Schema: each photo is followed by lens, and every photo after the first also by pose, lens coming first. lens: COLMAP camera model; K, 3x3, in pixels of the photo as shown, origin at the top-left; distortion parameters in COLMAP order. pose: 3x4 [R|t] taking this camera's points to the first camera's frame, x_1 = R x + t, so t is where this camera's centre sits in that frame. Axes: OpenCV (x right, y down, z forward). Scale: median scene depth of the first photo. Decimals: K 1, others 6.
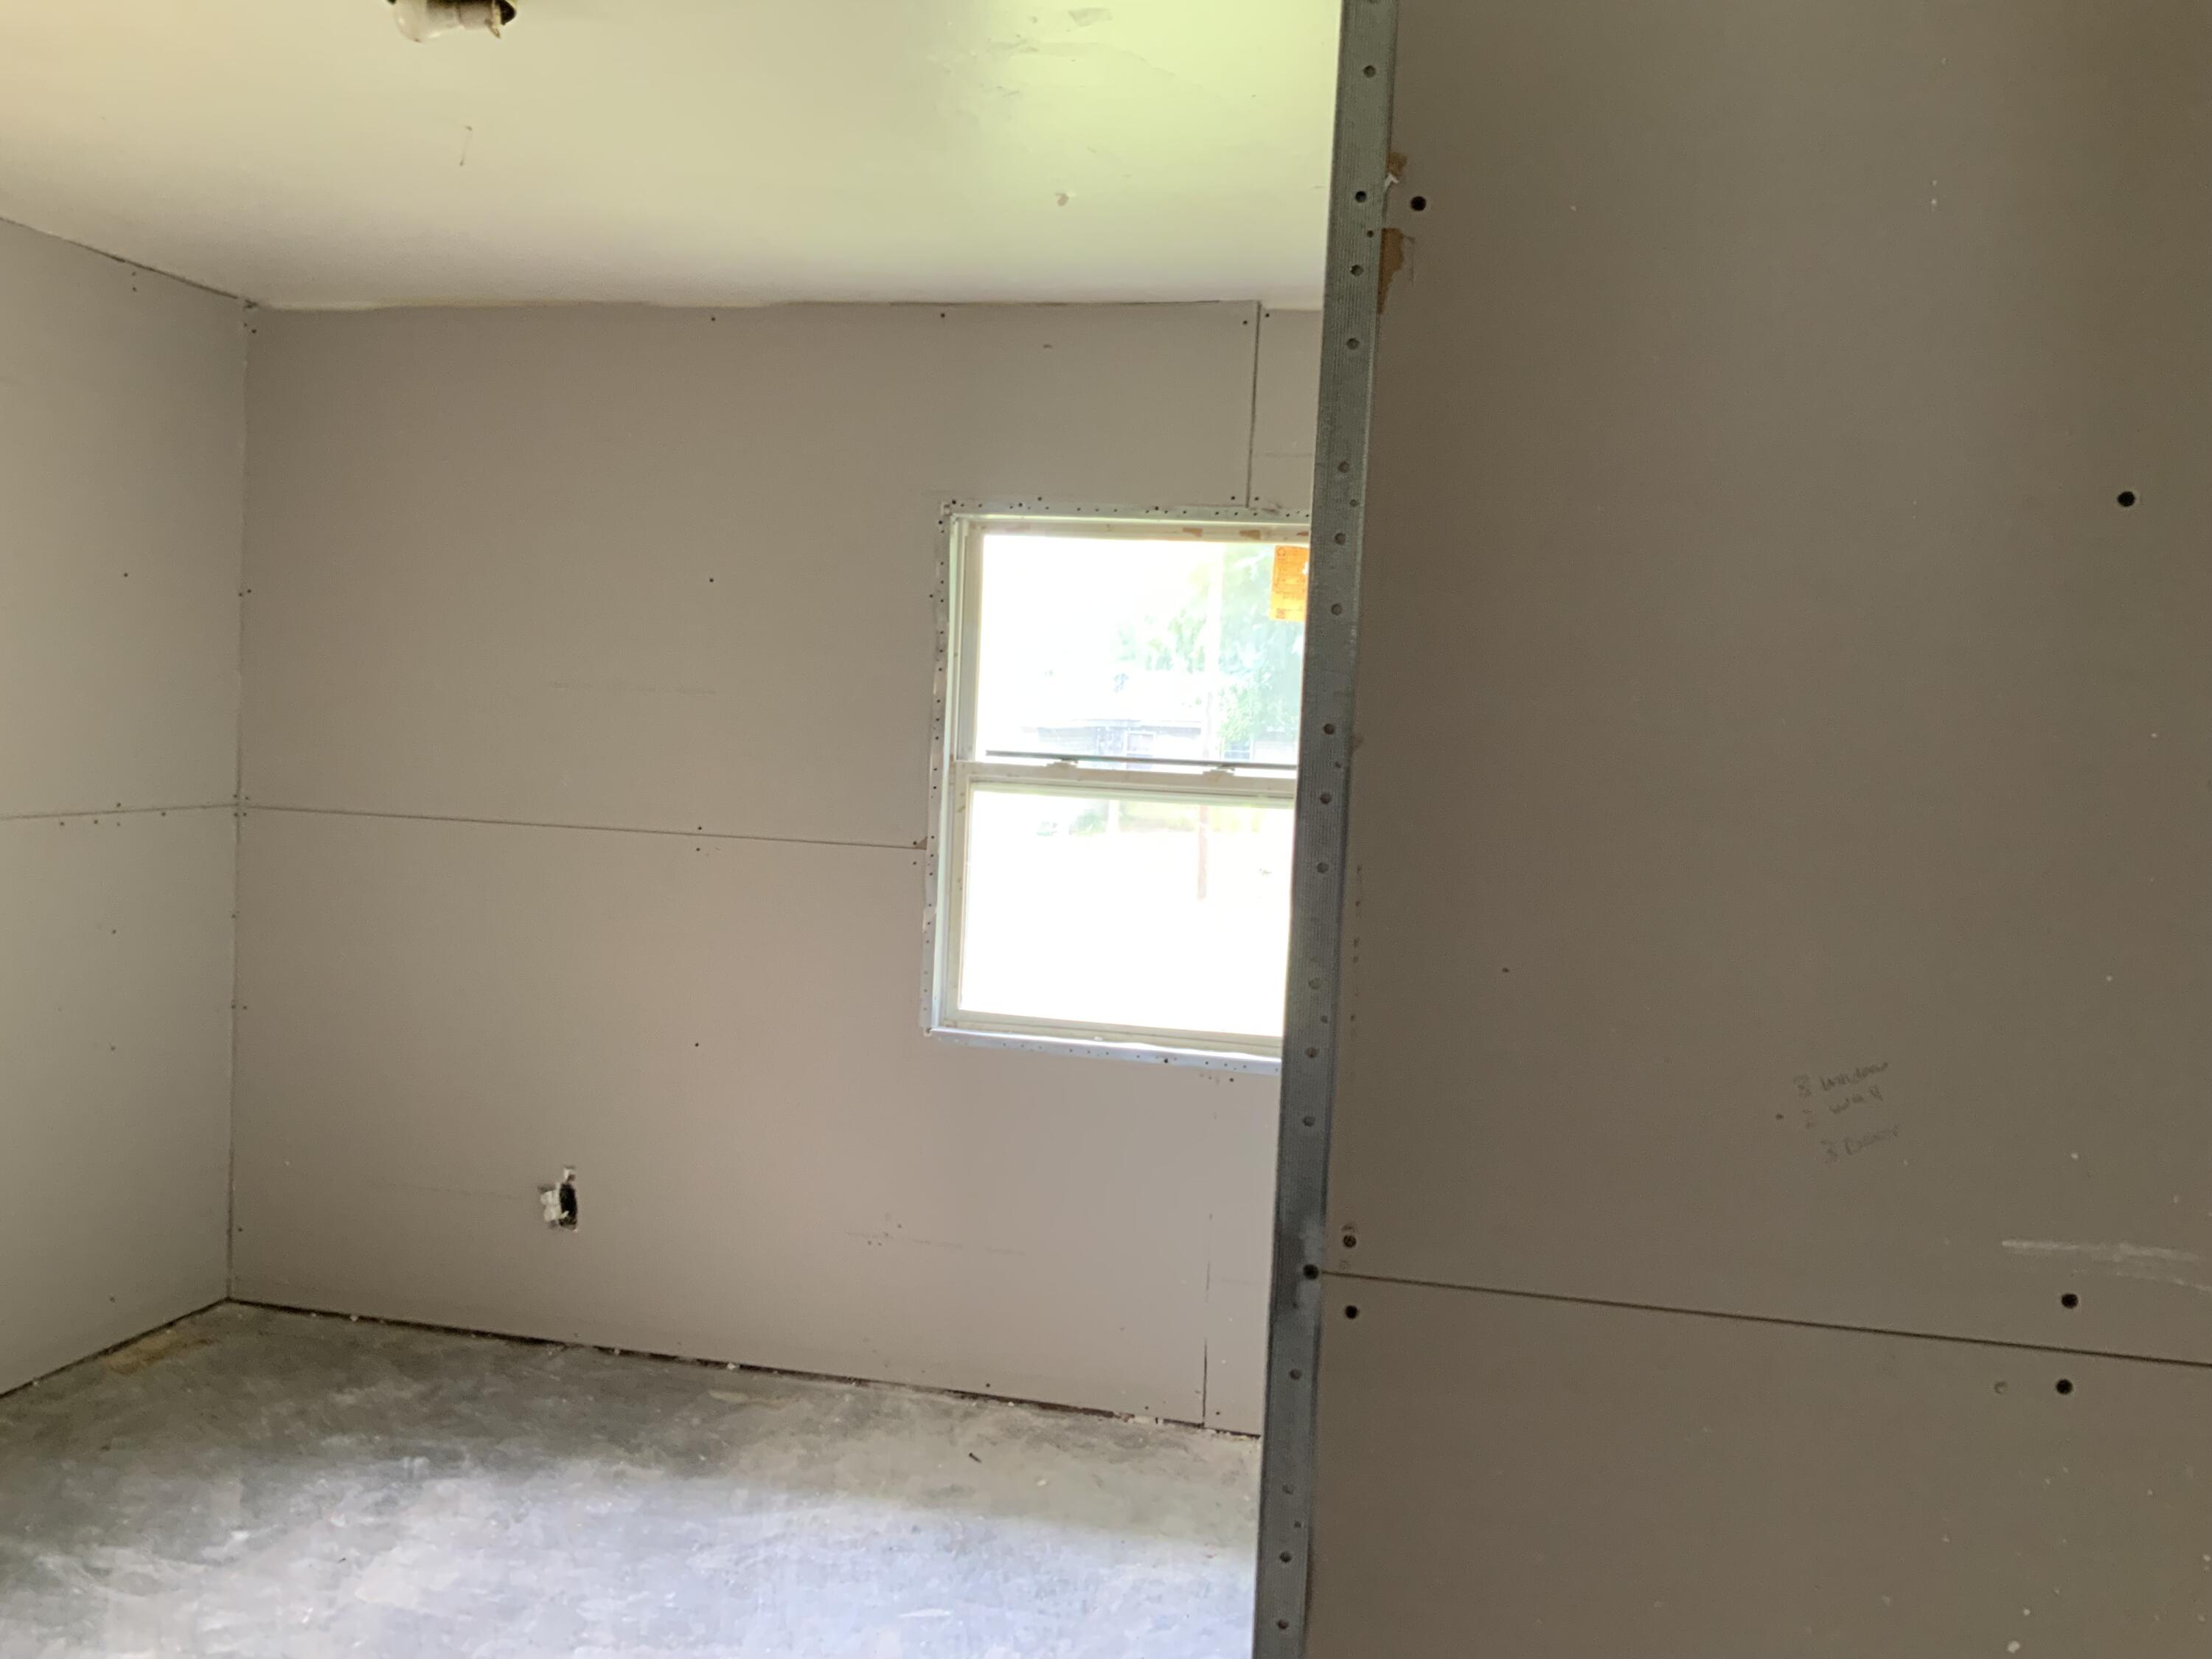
lens RADIAL K [[1845.6, 0, 1108.1], [0, 1845.6, 824.5], [0, 0, 1]] dist [0.117636, -0.230371]
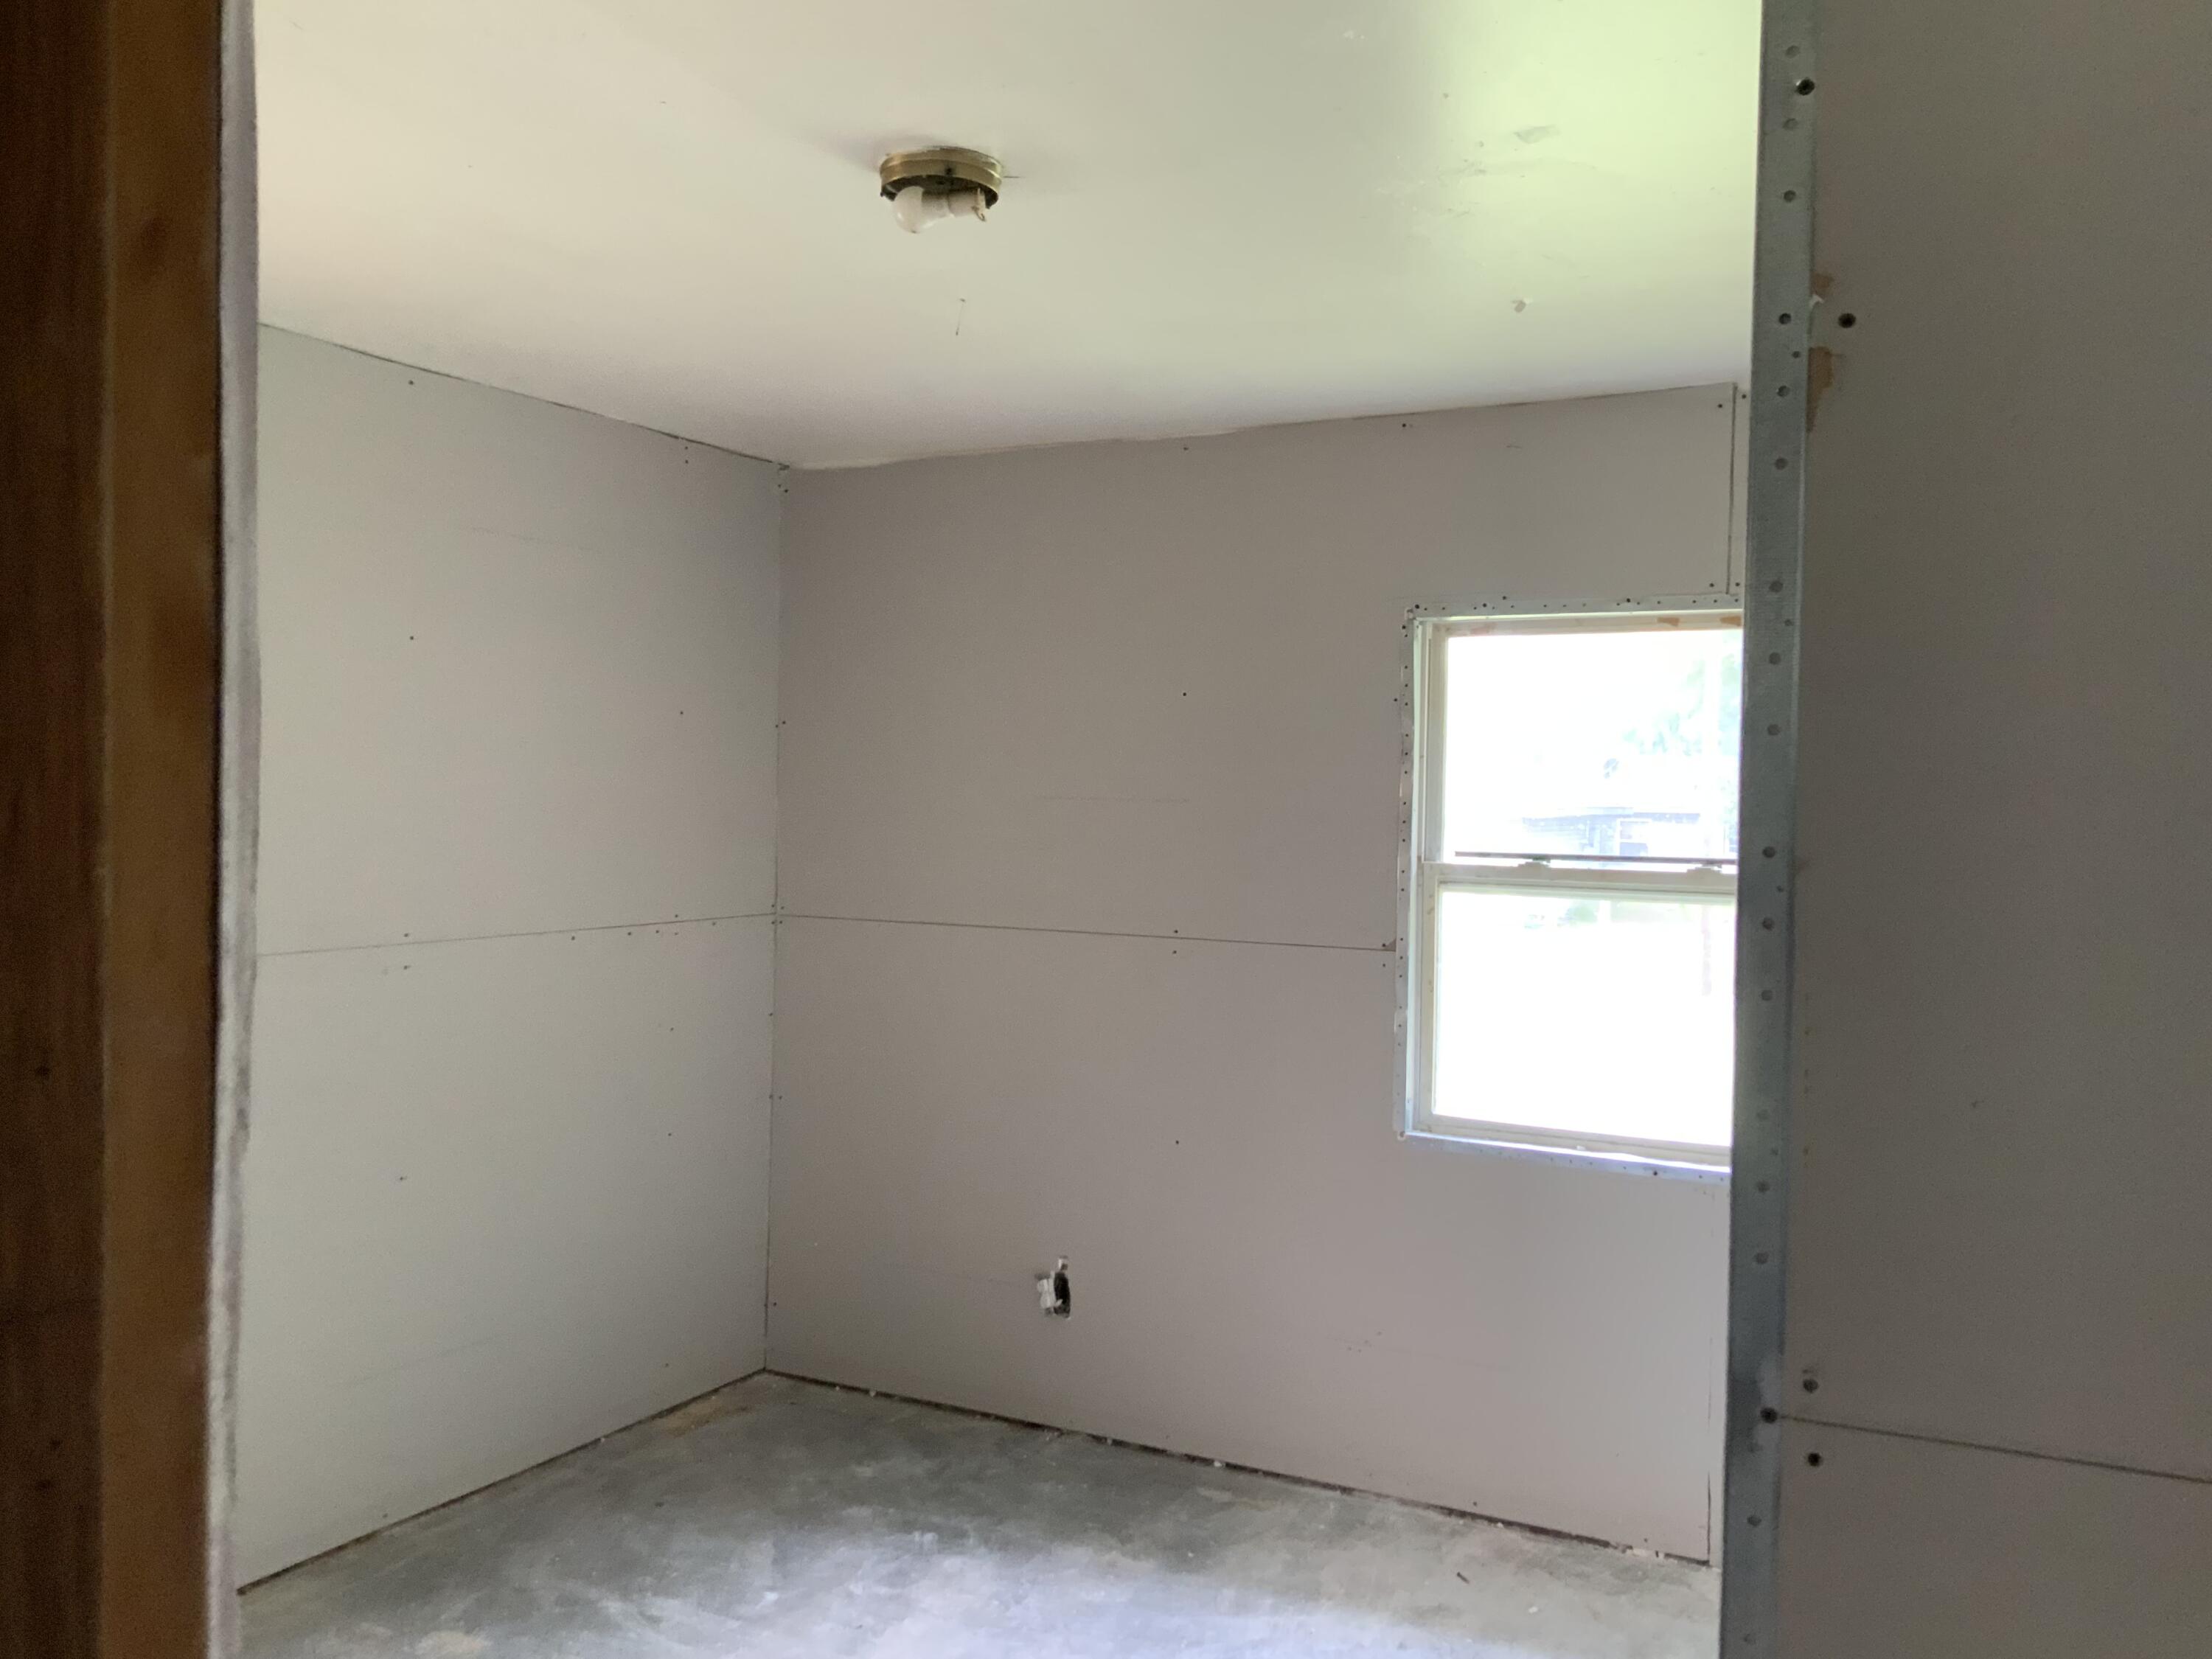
lens RADIAL K [[1834.3, 0, 1100.5], [0, 1834.3, 822.0], [0, 0, 1]] dist [0.160357, -0.365954]
pose [[0.965544, -0.024833, -0.259053, 0.007968], [0.011145, 0.998469, -0.054173, -0.004369], [0.260001, 0.049419, 0.964343, -0.009397]]
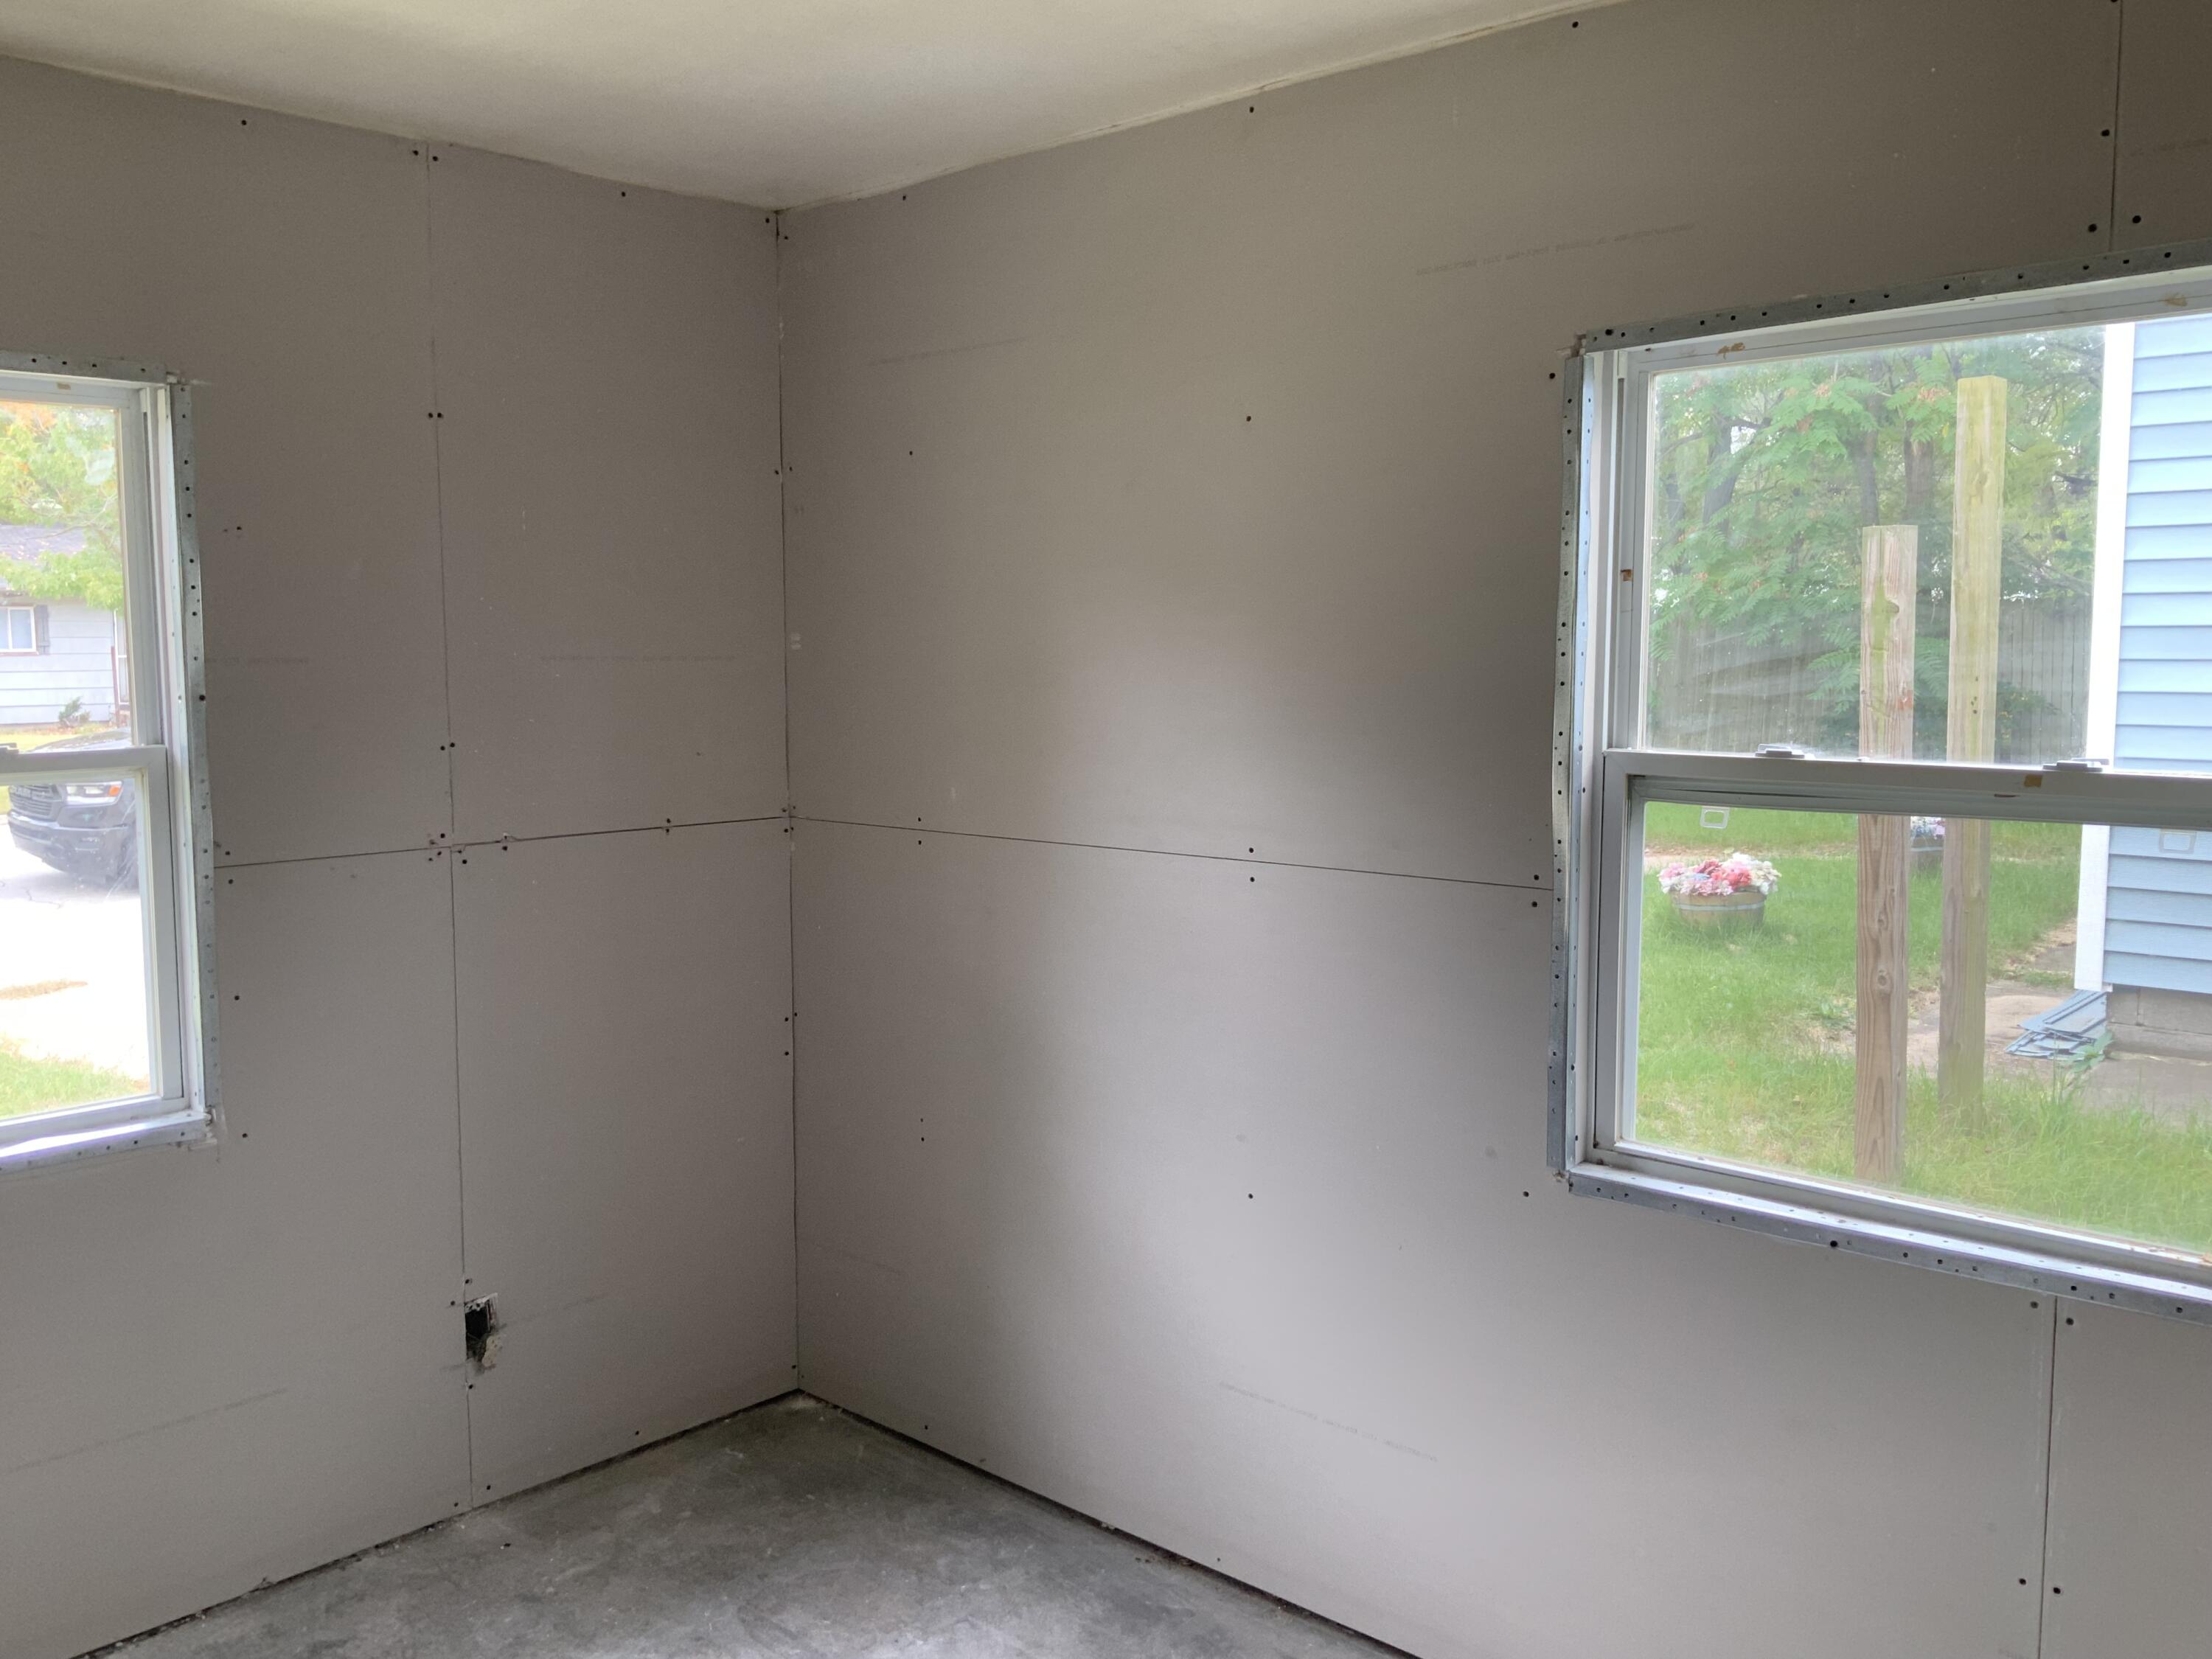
lens RADIAL K [[1836.1, 0, 1113.4], [0, 1836.1, 828.4], [0, 0, 1]] dist [0.133476, -0.280122]
pose [[0.872140, -0.002123, -0.489252, 0.079494], [0.013120, 0.999732, 0.019049, -0.020721], [0.489080, -0.023032, 0.871935, 0.366926]]
